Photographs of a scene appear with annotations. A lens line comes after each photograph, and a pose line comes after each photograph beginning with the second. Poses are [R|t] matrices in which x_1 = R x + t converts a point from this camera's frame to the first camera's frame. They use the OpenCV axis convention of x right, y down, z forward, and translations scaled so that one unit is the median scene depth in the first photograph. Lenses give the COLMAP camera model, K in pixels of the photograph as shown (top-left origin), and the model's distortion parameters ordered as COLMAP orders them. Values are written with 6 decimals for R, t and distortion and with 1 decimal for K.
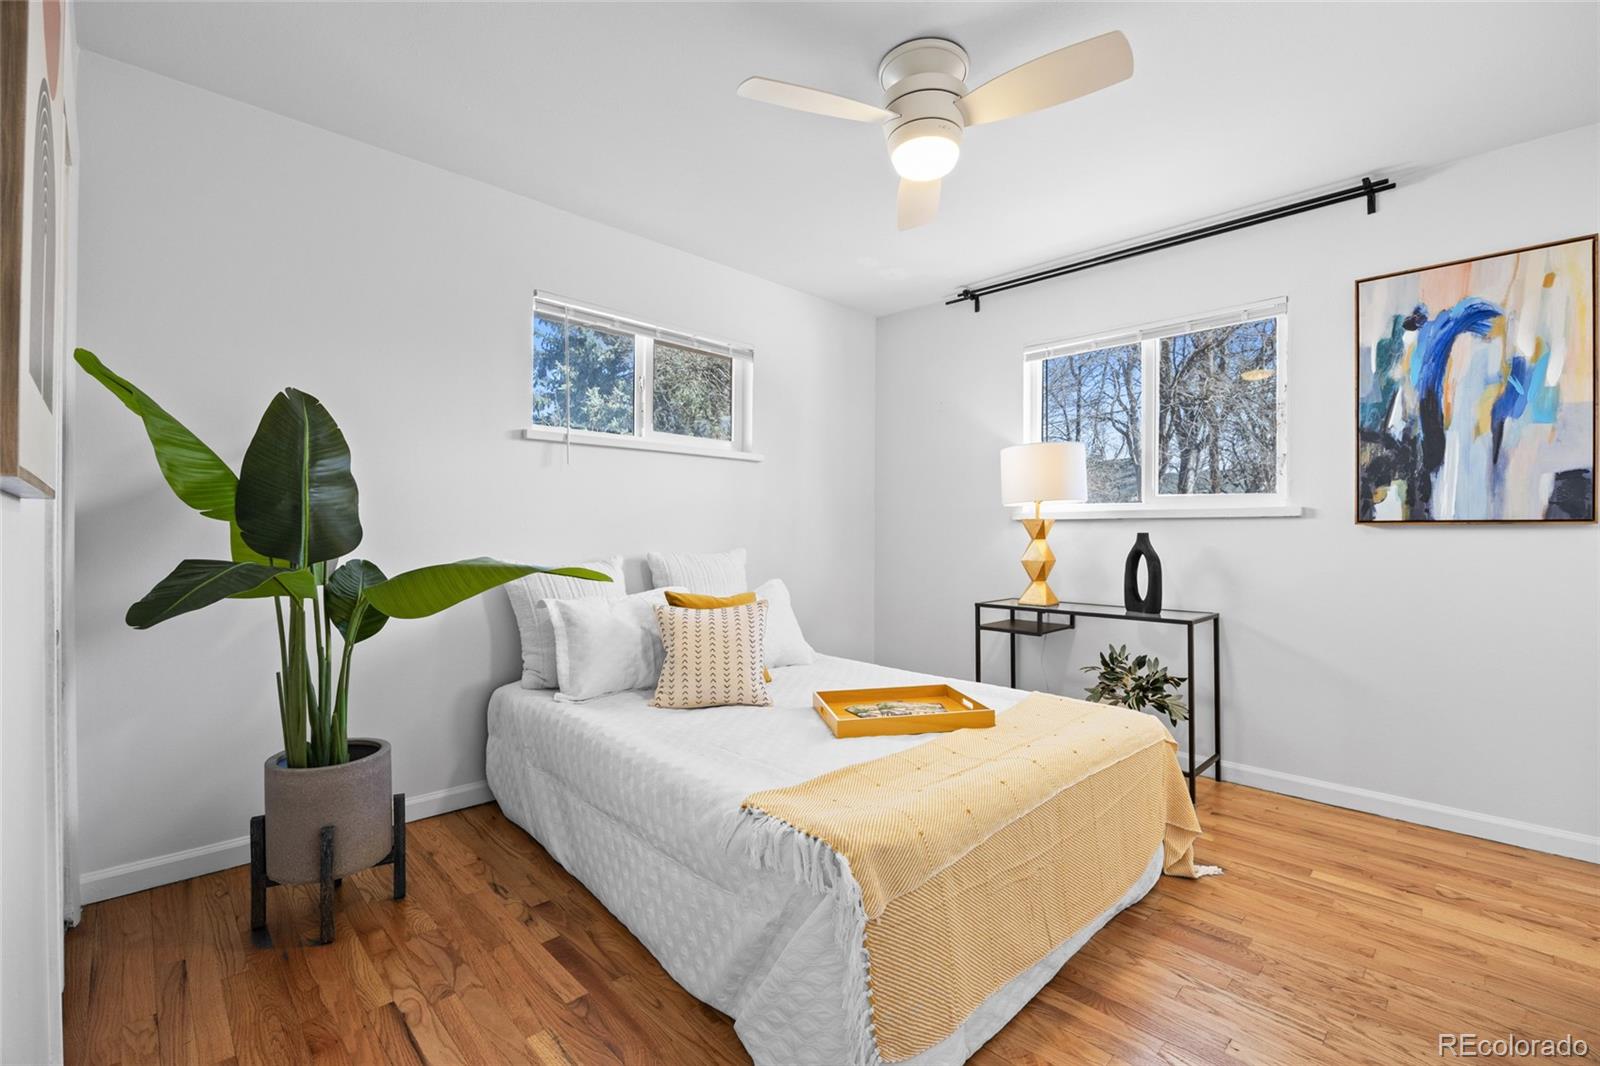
lens RADIAL K [[692.5, 0, 808.6], [0, 692.5, 534.8], [0, 0, 1]] dist [-0.014533, -0.000184]
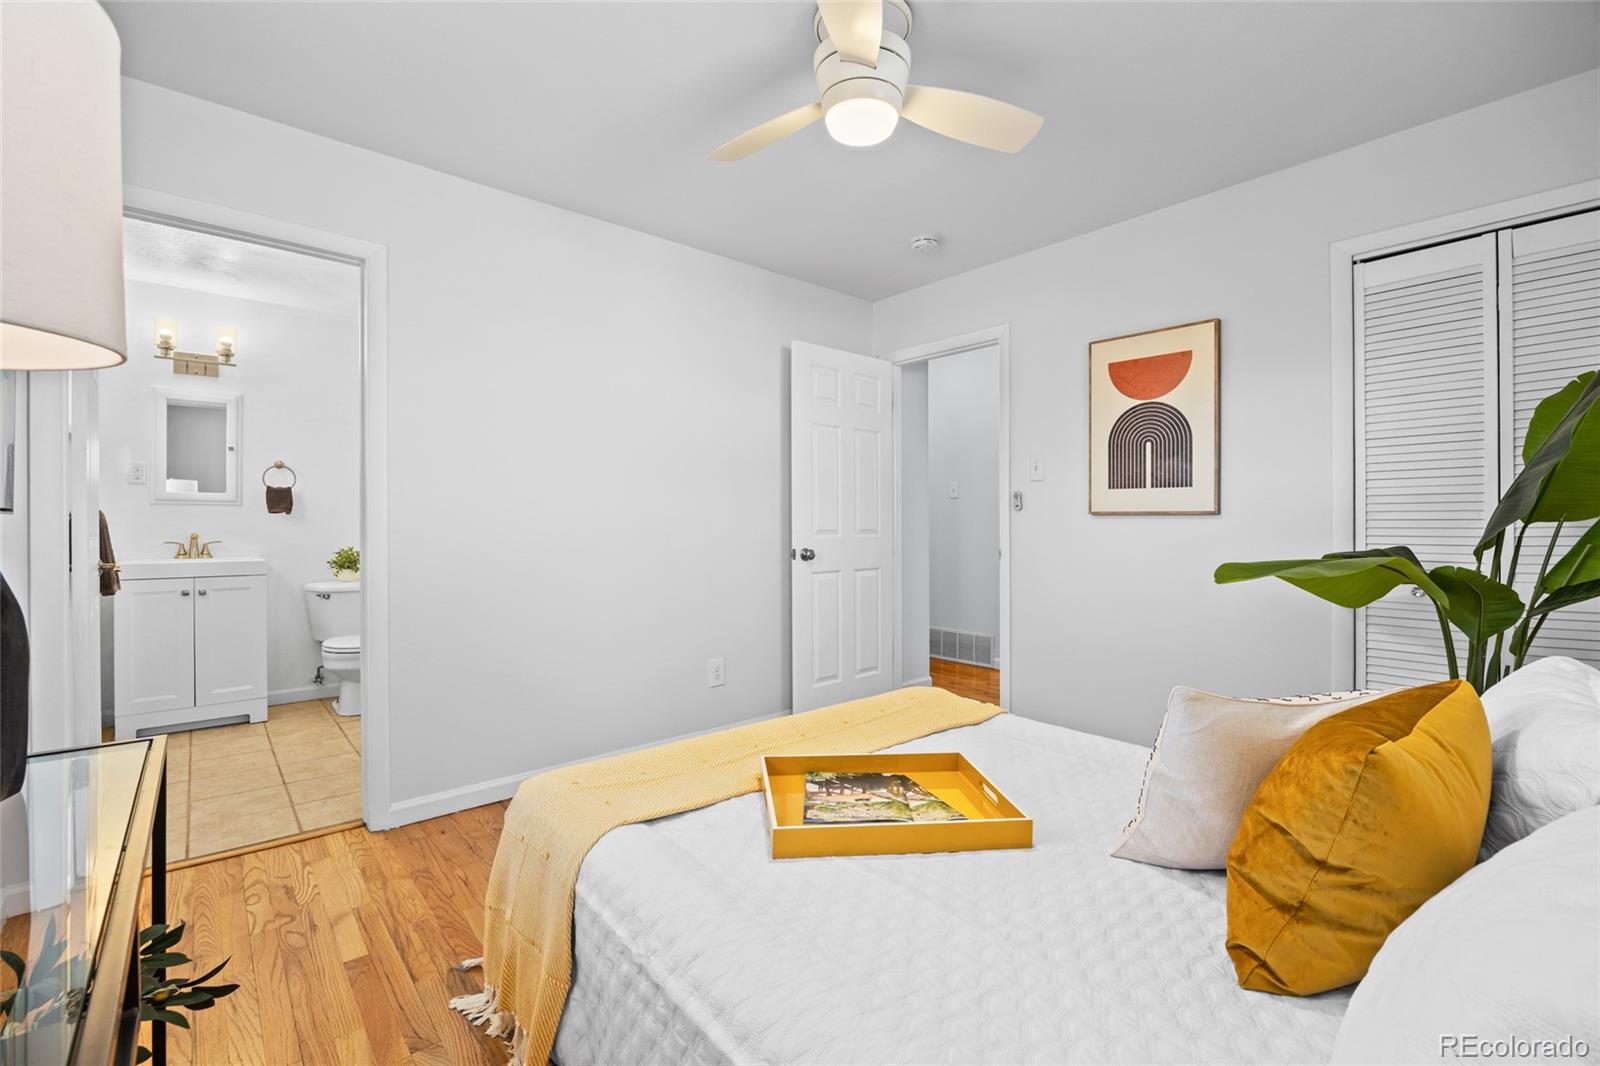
lens RADIAL K [[687.6, 0, 807.8], [0, 687.6, 526.5], [0, 0, 1]] dist [-0.016784, 0.000517]
pose [[-0.998406, -0.001233, 0.056435, 0.122583], [-0.001063, 0.999995, 0.003044, -0.003789], [-0.056438, 0.002979, -0.998402, 1.242597]]
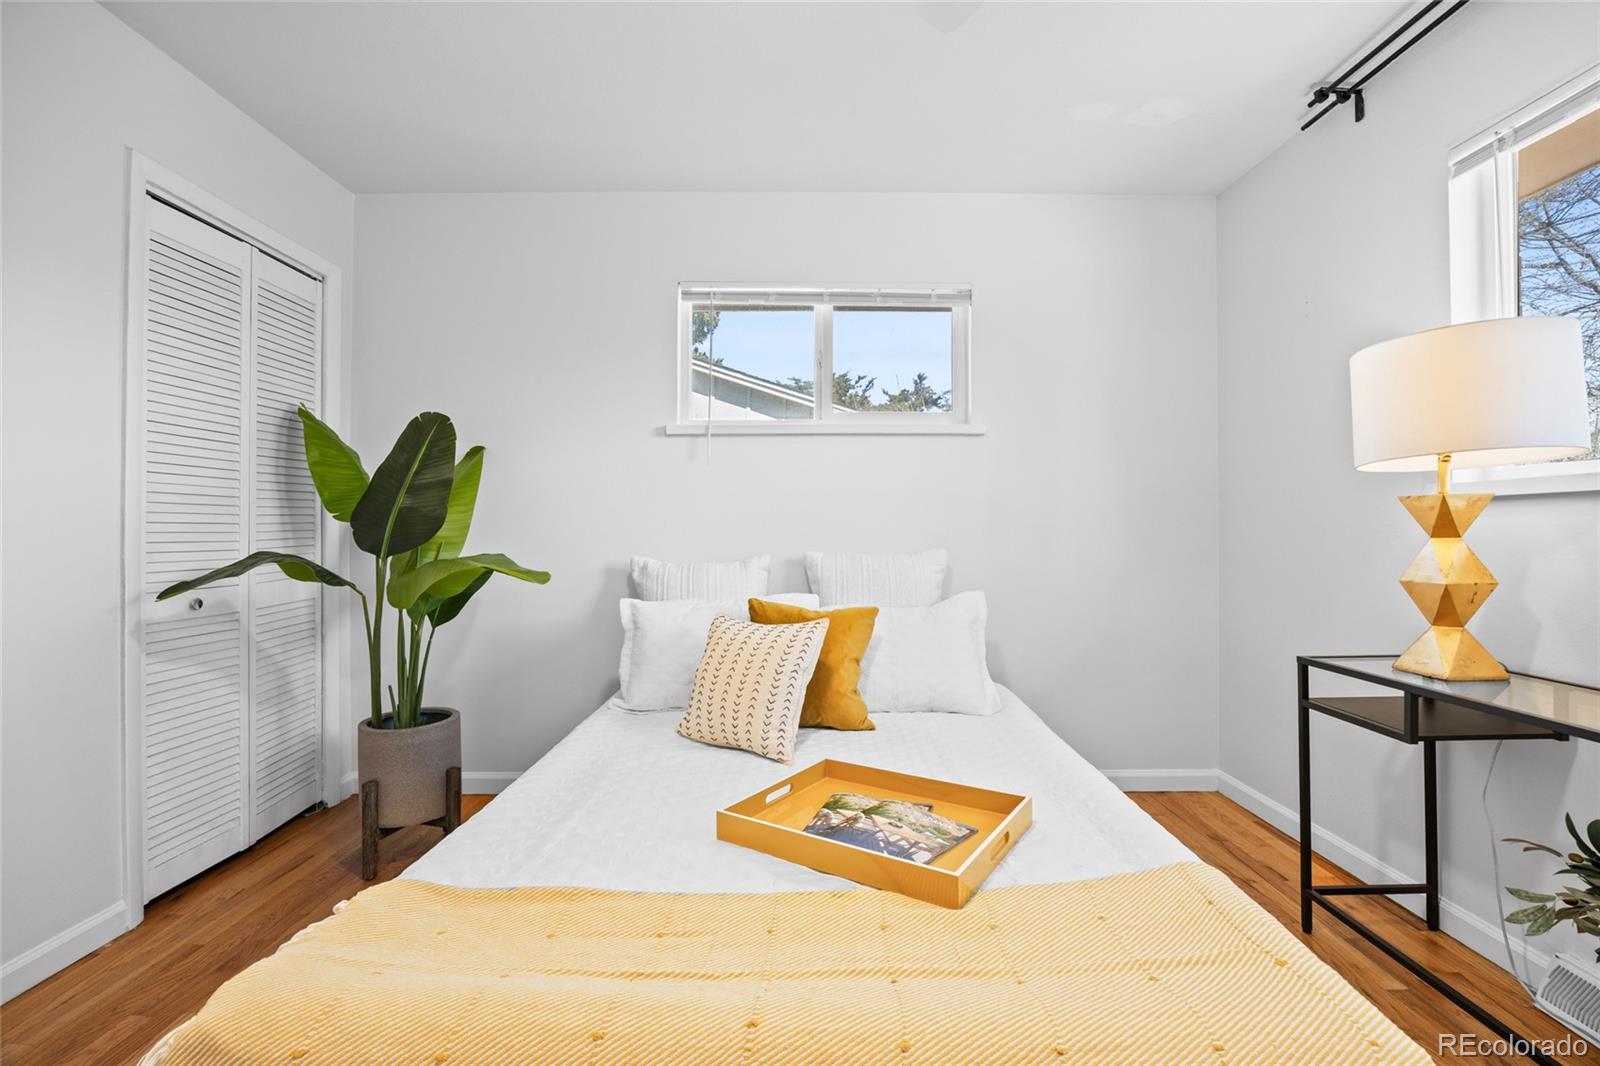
lens RADIAL K [[687.6, 0, 807.8], [0, 687.6, 526.5], [0, 0, 1]] dist [-0.016784, 0.000517]
pose [[0.713226, -0.009580, -0.700868, 0.382472], [0.002103, 0.999931, -0.011529, 0.003363], [0.700931, 0.006749, 0.713197, 0.401002]]
